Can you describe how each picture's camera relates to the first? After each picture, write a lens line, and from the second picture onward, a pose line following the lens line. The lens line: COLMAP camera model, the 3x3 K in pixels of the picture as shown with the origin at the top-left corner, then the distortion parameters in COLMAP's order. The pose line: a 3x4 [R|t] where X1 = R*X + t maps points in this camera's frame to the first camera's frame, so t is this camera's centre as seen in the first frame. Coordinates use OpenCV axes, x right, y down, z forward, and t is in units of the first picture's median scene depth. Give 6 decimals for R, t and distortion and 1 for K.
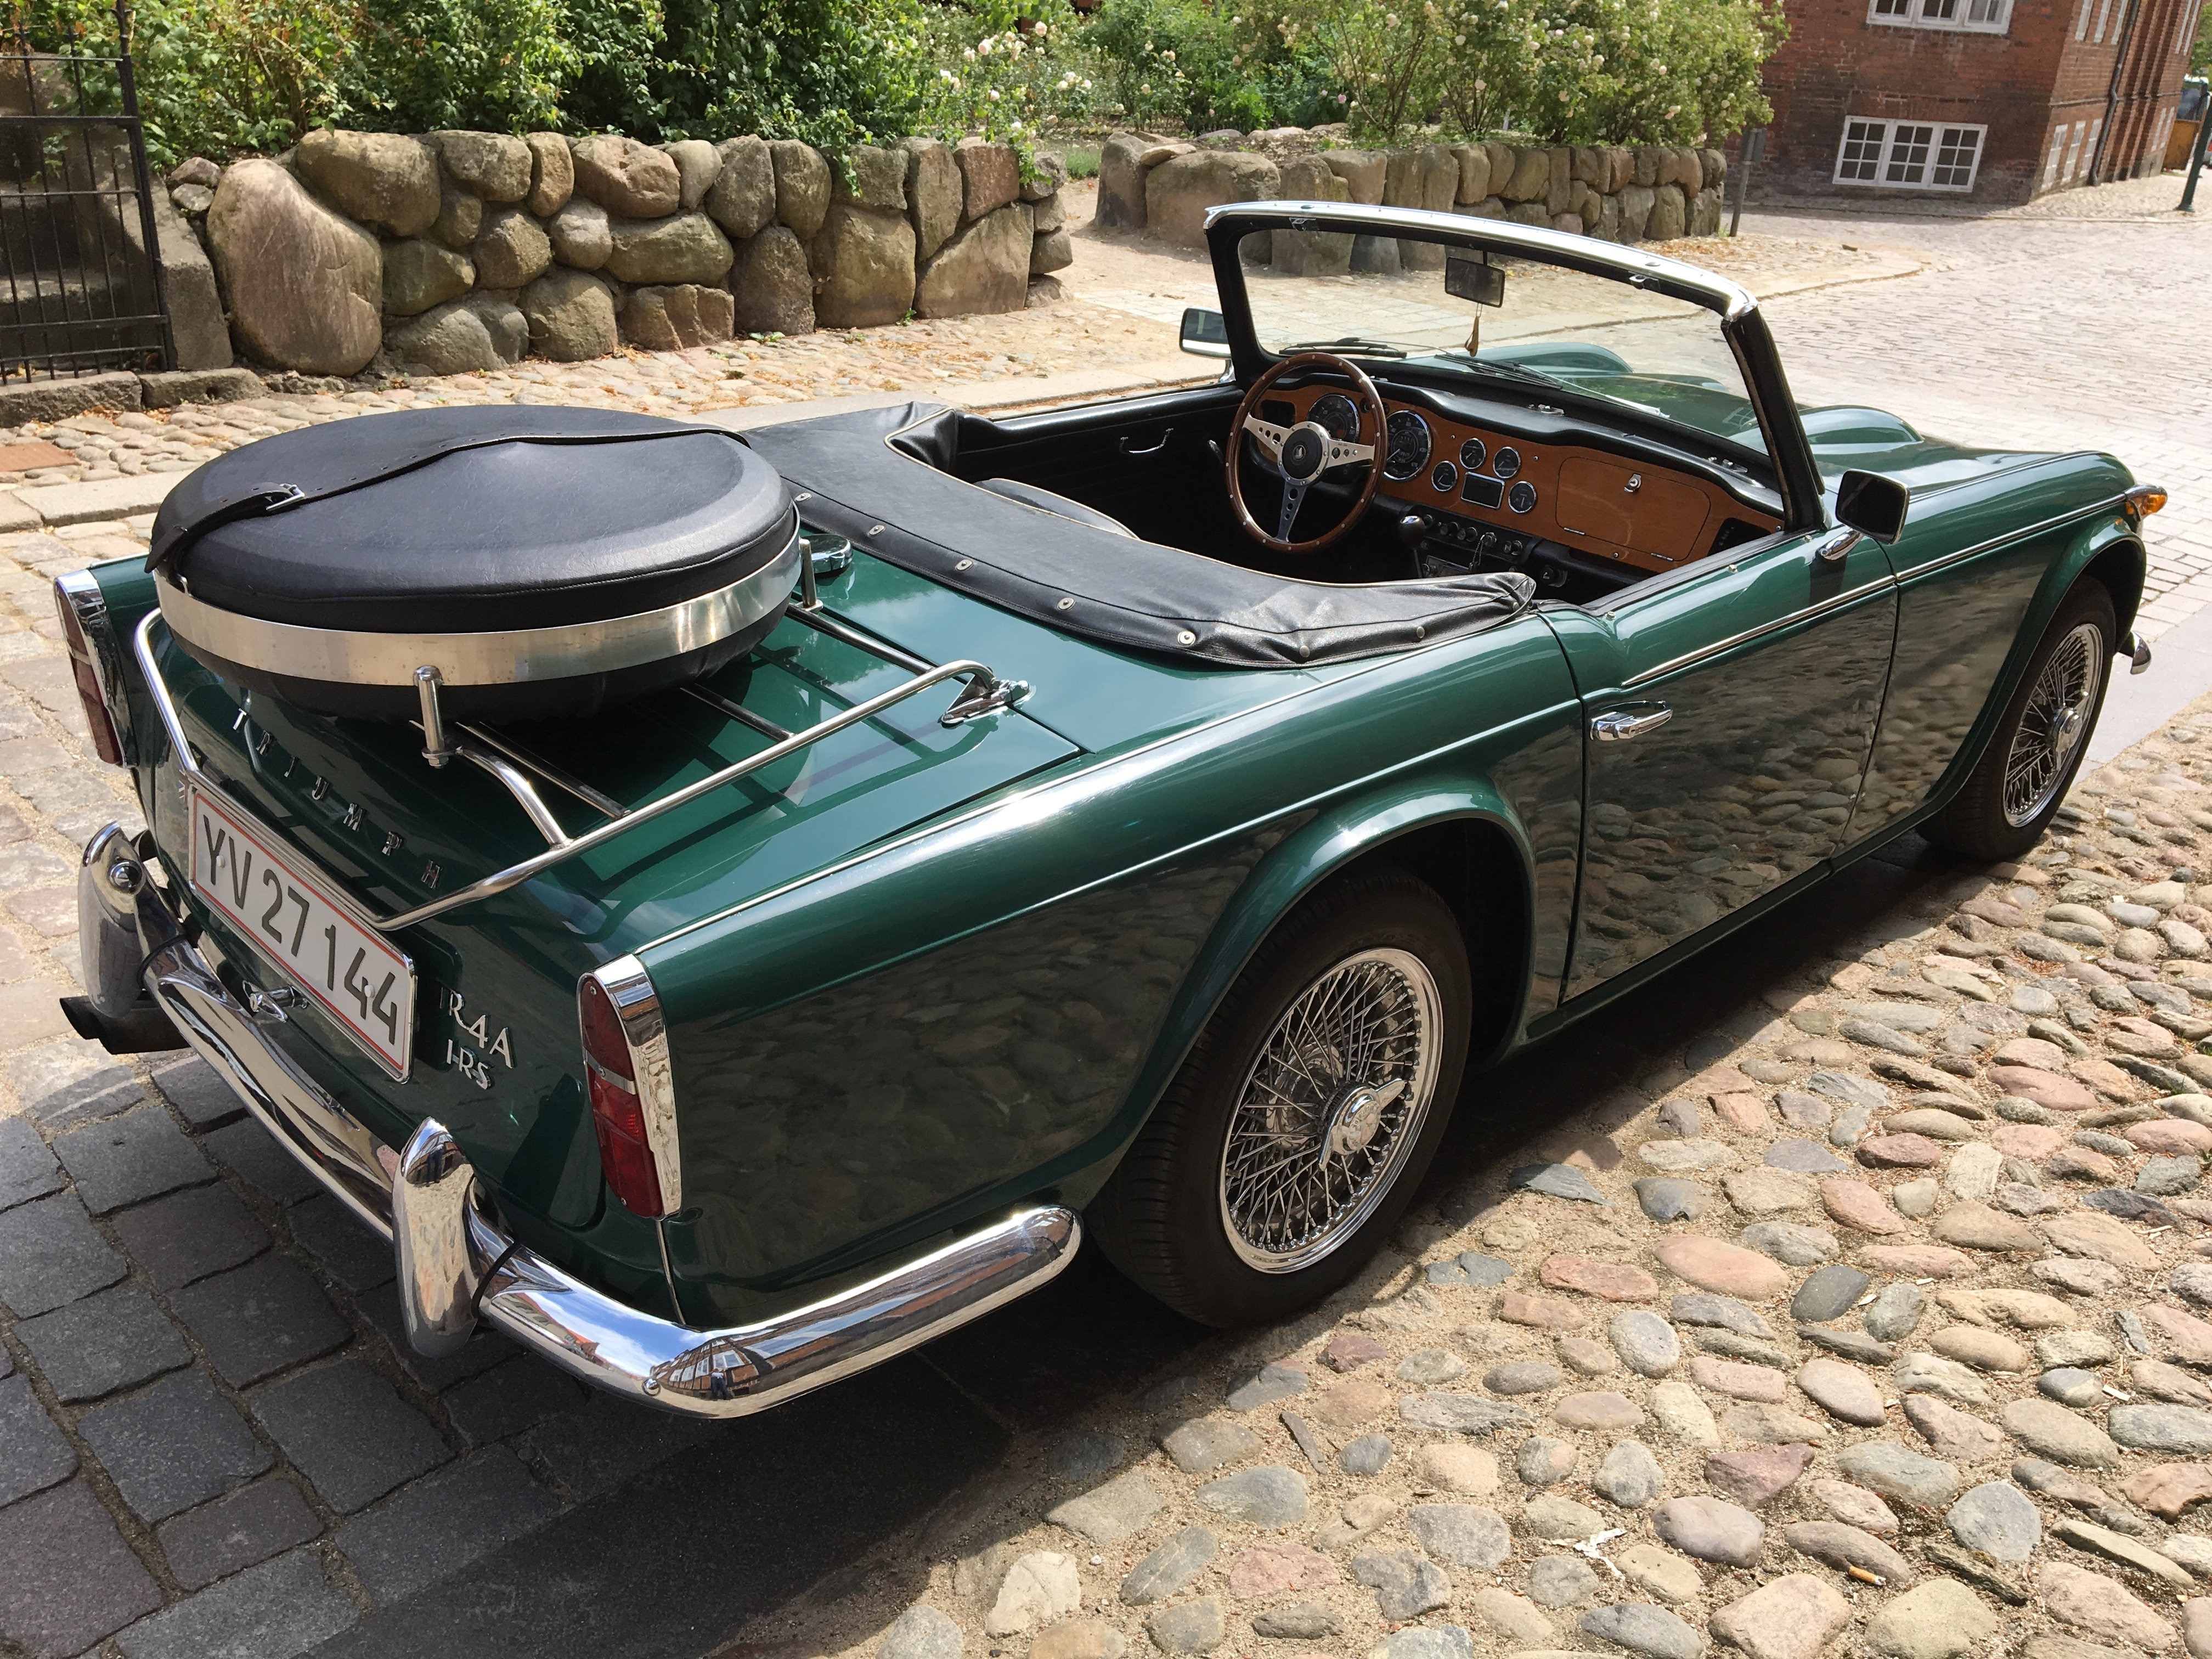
lens RADIAL K [[1886.8, 0, 1104.3], [0, 1886.8, 823.0], [0, 0, 1]] dist [0.016083, -0.013106]
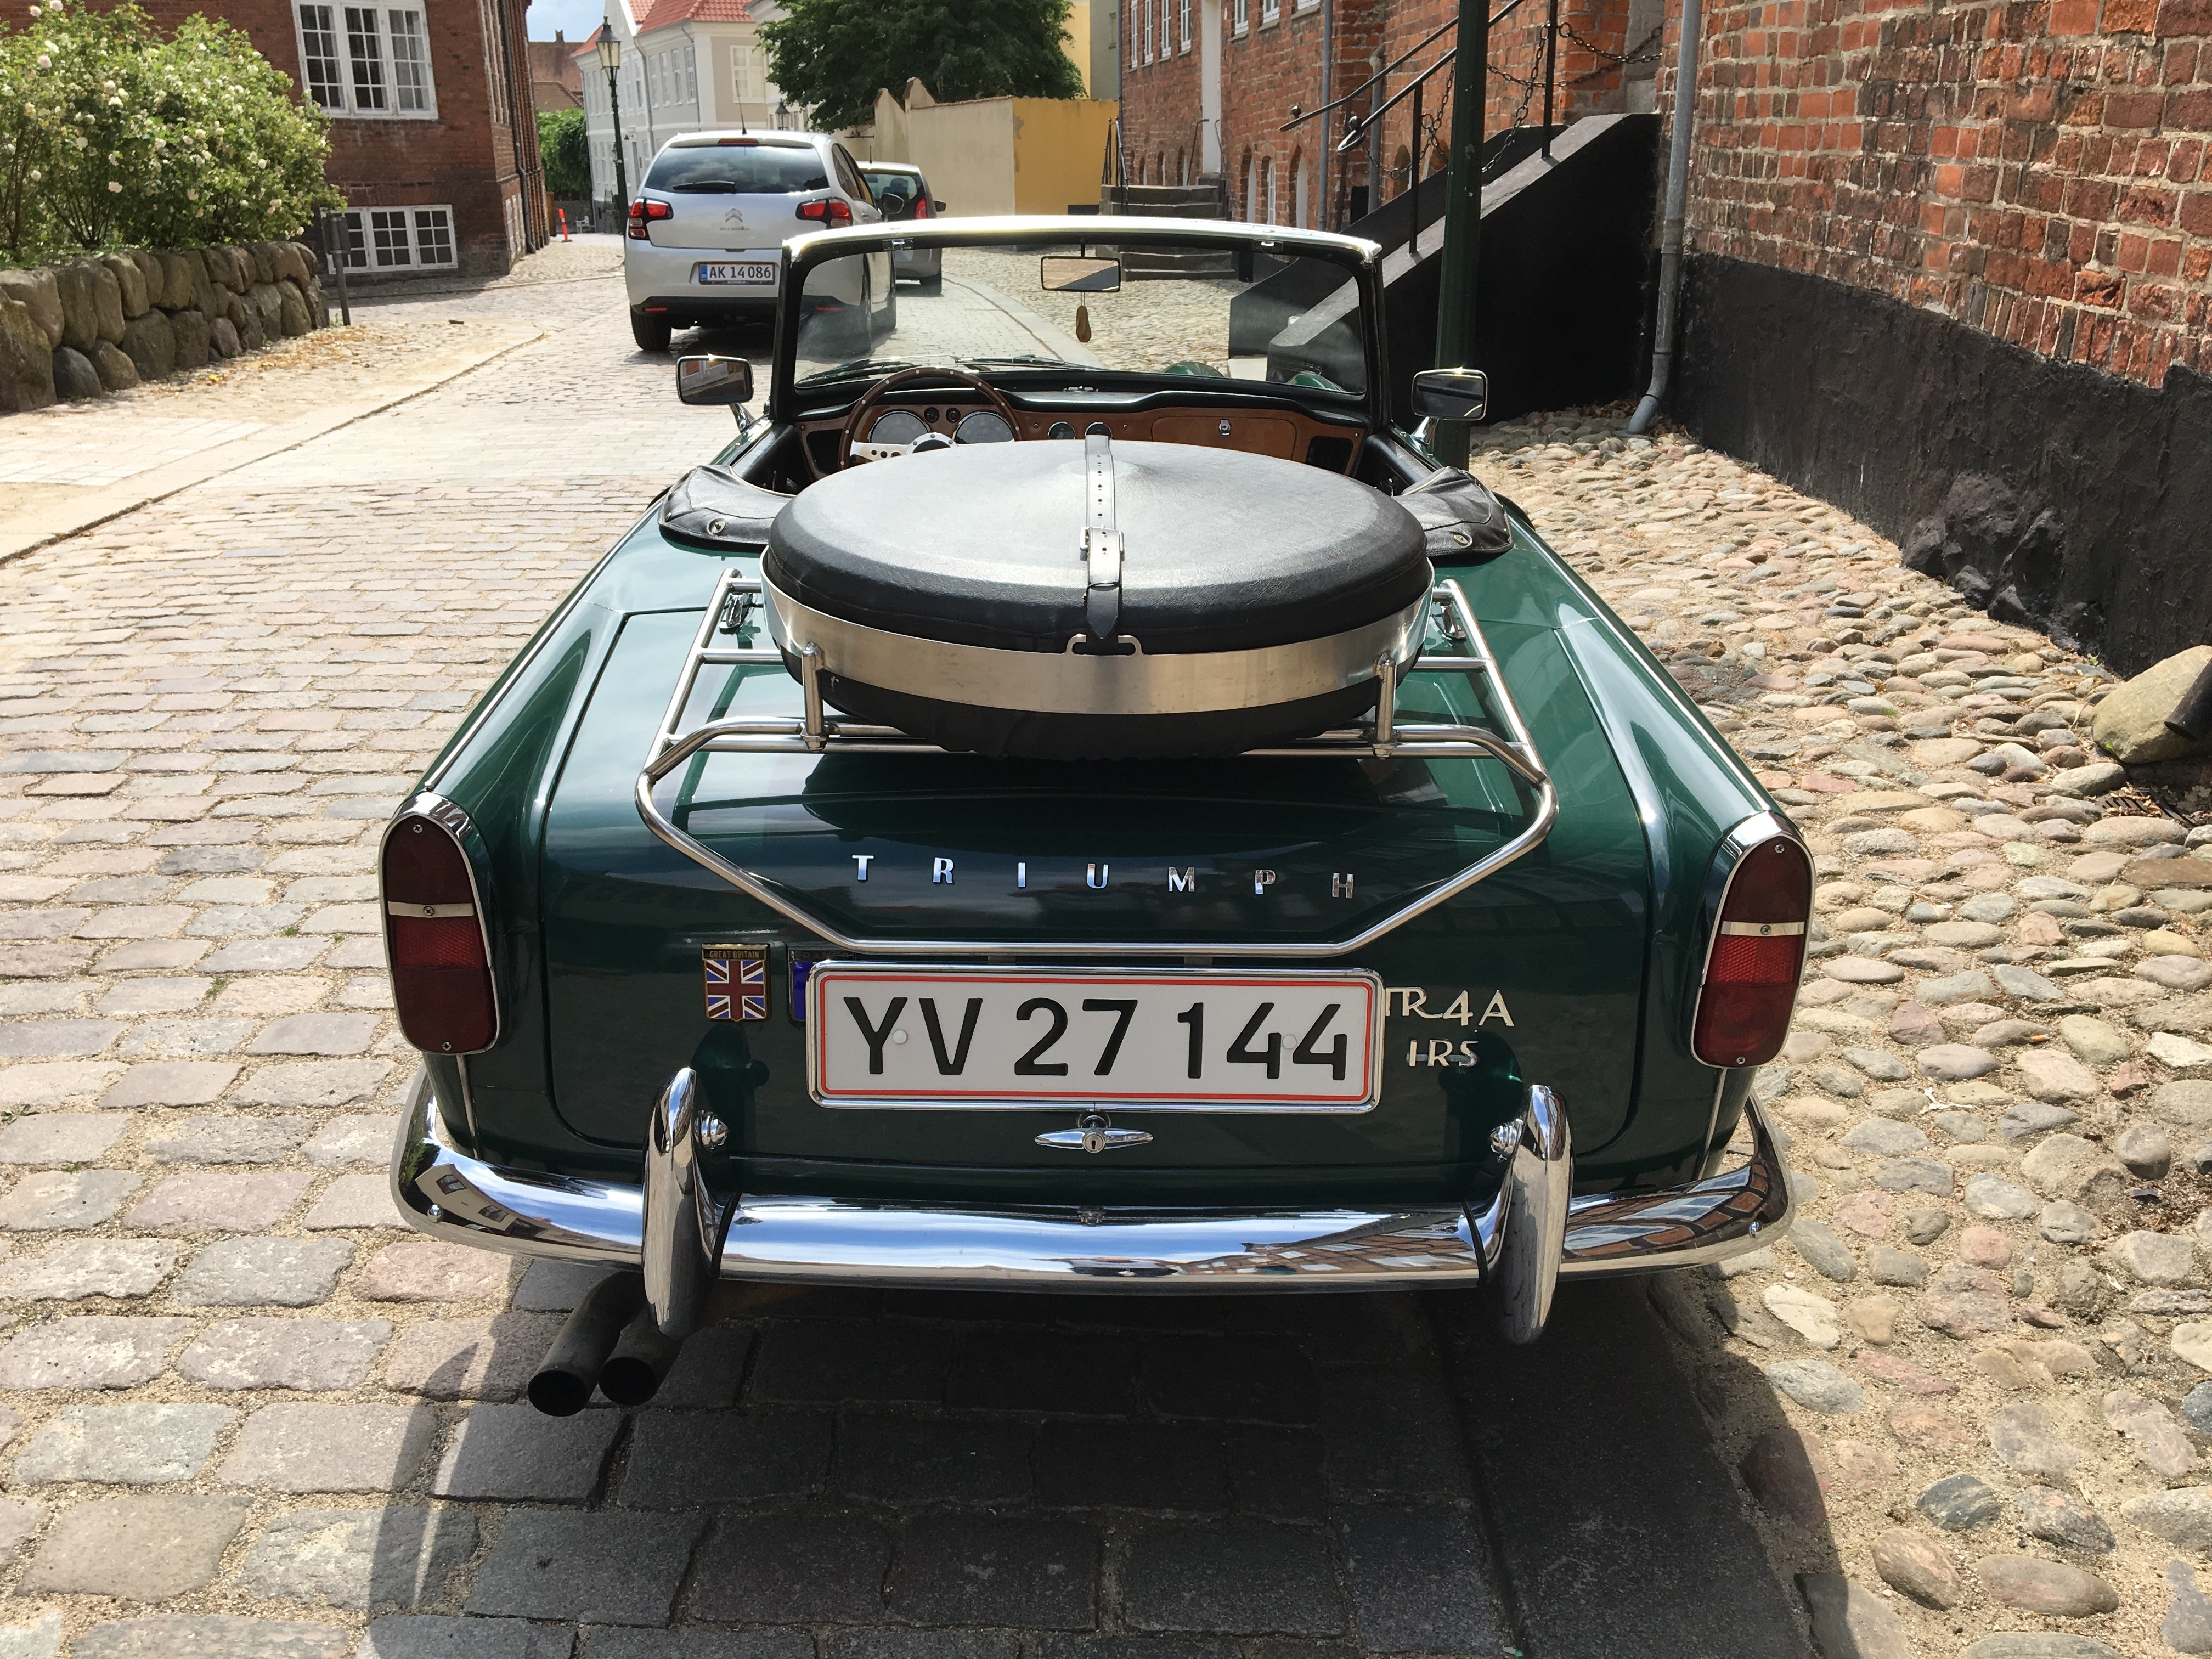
lens RADIAL K [[1886.8, 0, 1105.0], [0, 1886.8, 832.2], [0, 0, 1]] dist [0.016083, -0.013106]
pose [[0.692124, -0.306121, 0.653647, -0.141590], [0.333743, 0.938711, 0.086236, -0.016003], [-0.639984, 0.158464, 0.751871, 0.049874]]
